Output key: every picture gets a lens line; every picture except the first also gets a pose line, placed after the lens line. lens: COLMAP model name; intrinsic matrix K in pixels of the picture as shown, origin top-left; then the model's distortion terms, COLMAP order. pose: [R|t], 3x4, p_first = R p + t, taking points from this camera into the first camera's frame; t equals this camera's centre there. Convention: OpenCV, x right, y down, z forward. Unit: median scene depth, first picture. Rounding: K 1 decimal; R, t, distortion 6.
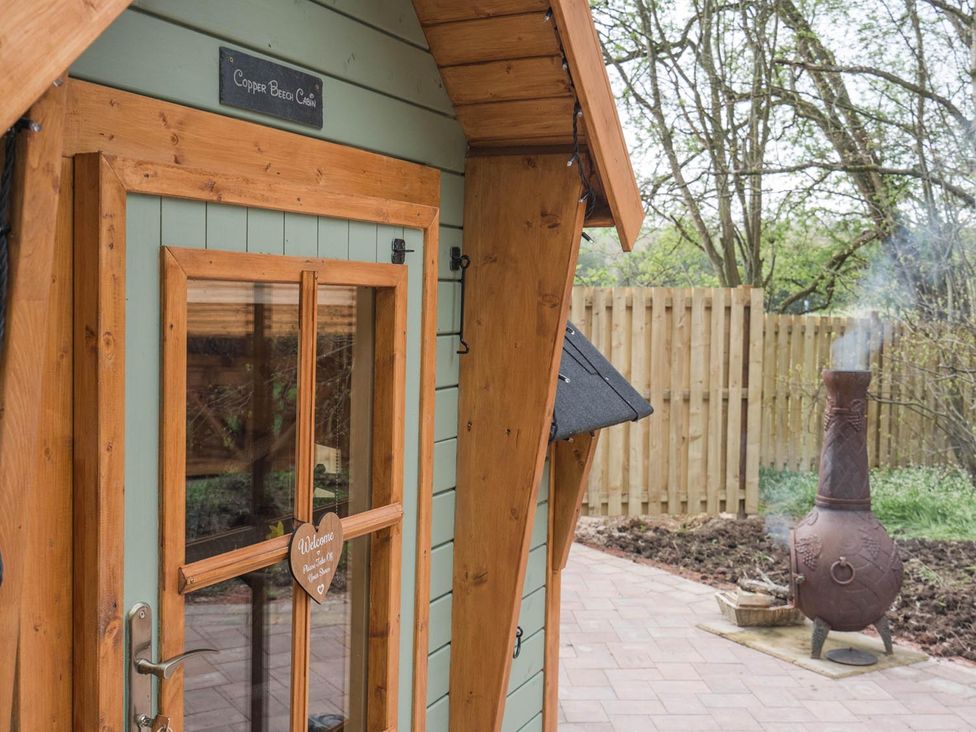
lens RADIAL K [[1090.1, 0, 487.7], [0, 1090.1, 400.3], [0, 0, 1]] dist [-0.012461, -0.021134]
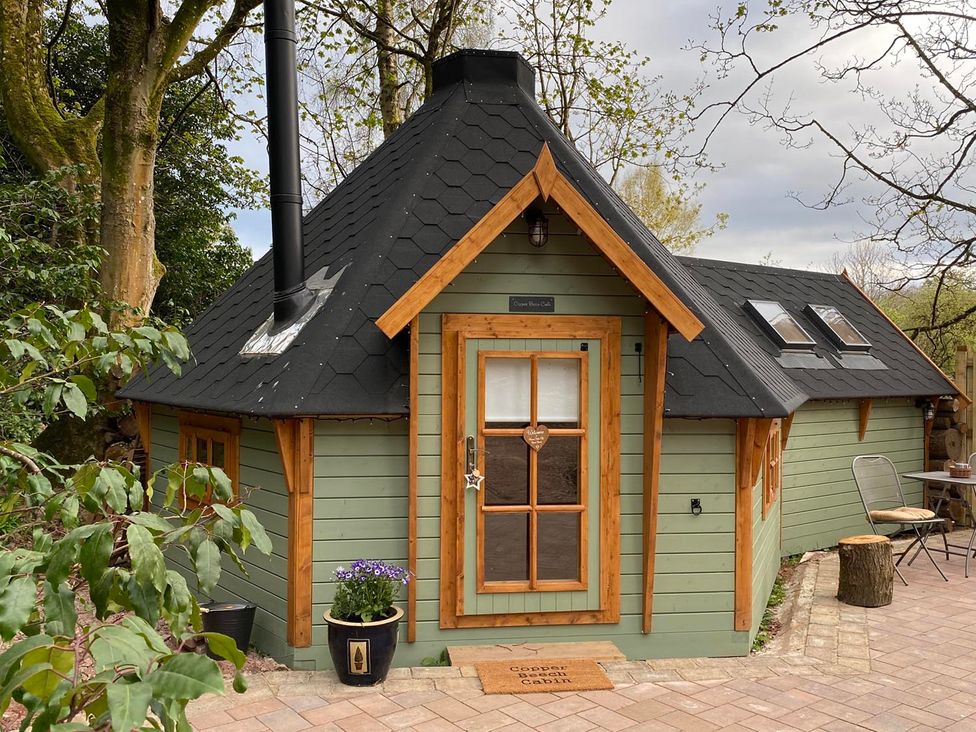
lens RADIAL K [[829.5, 0, 458.5], [0, 829.5, 364.5], [0, 0, 1]] dist [0.045189, -0.074868]
pose [[0.554712, -0.003282, -0.832036, 1.709365], [-0.072086, 0.996043, -0.051989, 0.062893], [0.828914, 0.088817, 0.552280, -0.605518]]
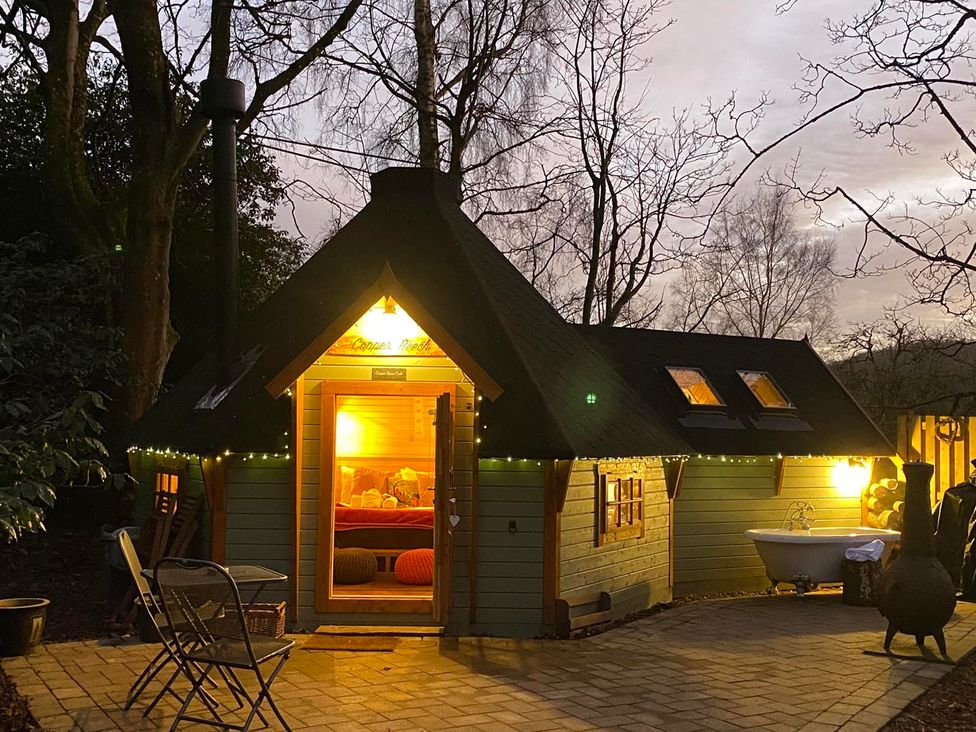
lens RADIAL K [[1090.1, 0, 487.7], [0, 1090.1, 400.3], [0, 0, 1]] dist [-0.012461, -0.021134]
pose [[0.438751, -0.030266, -0.898099, 3.828791], [-0.090169, 0.992906, -0.077512, 0.158865], [0.894073, 0.114989, 0.432909, -0.616232]]
